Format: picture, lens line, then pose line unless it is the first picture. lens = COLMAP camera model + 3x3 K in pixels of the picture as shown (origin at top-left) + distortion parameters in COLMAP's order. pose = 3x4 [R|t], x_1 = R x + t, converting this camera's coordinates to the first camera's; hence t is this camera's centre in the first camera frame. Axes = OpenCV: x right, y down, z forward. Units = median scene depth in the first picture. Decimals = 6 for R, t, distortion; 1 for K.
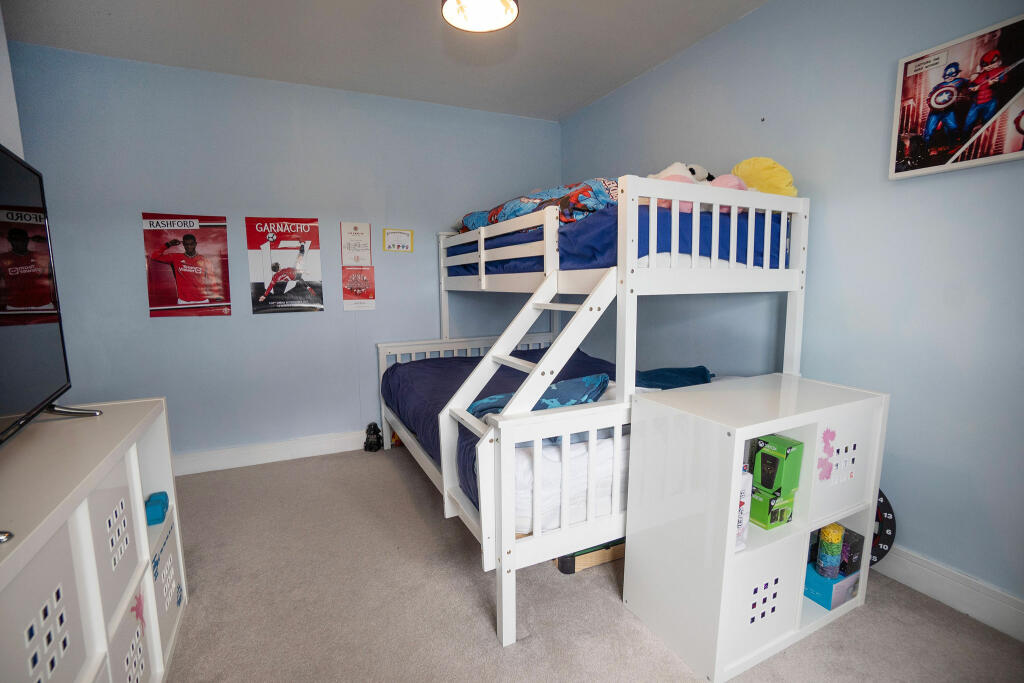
lens RADIAL K [[452.6, 0, 505.7], [0, 452.6, 336.8], [0, 0, 1]] dist [-0.035113, 0.000201]
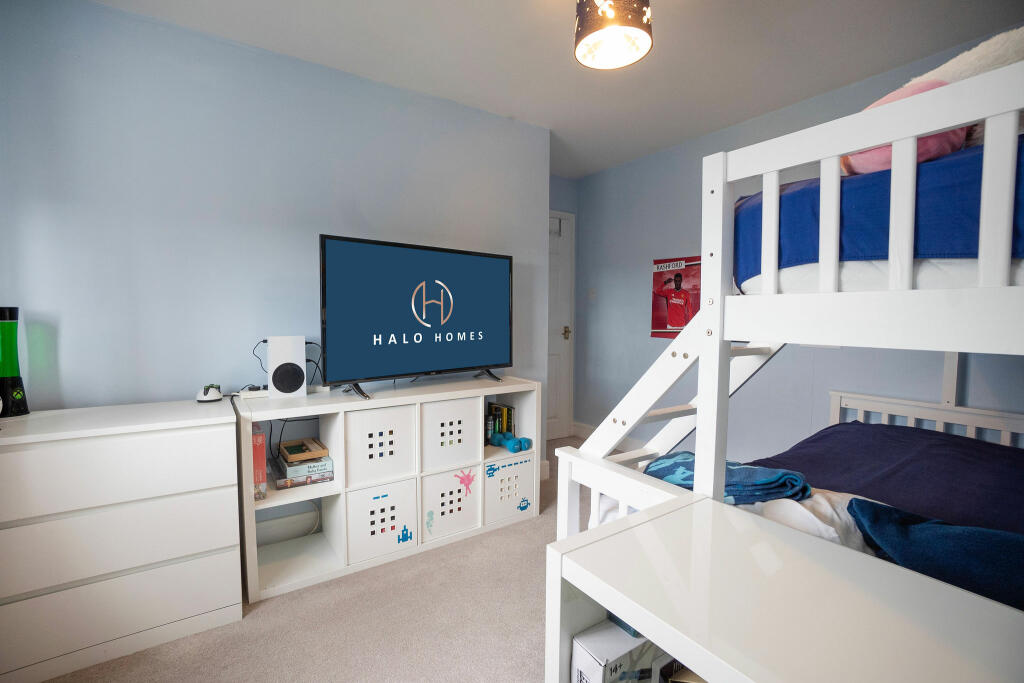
lens RADIAL K [[452.6, 0, 505.7], [0, 452.6, 336.8], [0, 0, 1]] dist [-0.035113, 0.000201]
pose [[0.170369, 0.062170, -0.983417, 0.466458], [-0.123307, 0.991508, 0.041319, -0.046714], [0.977635, 0.114223, 0.176588, 0.327021]]
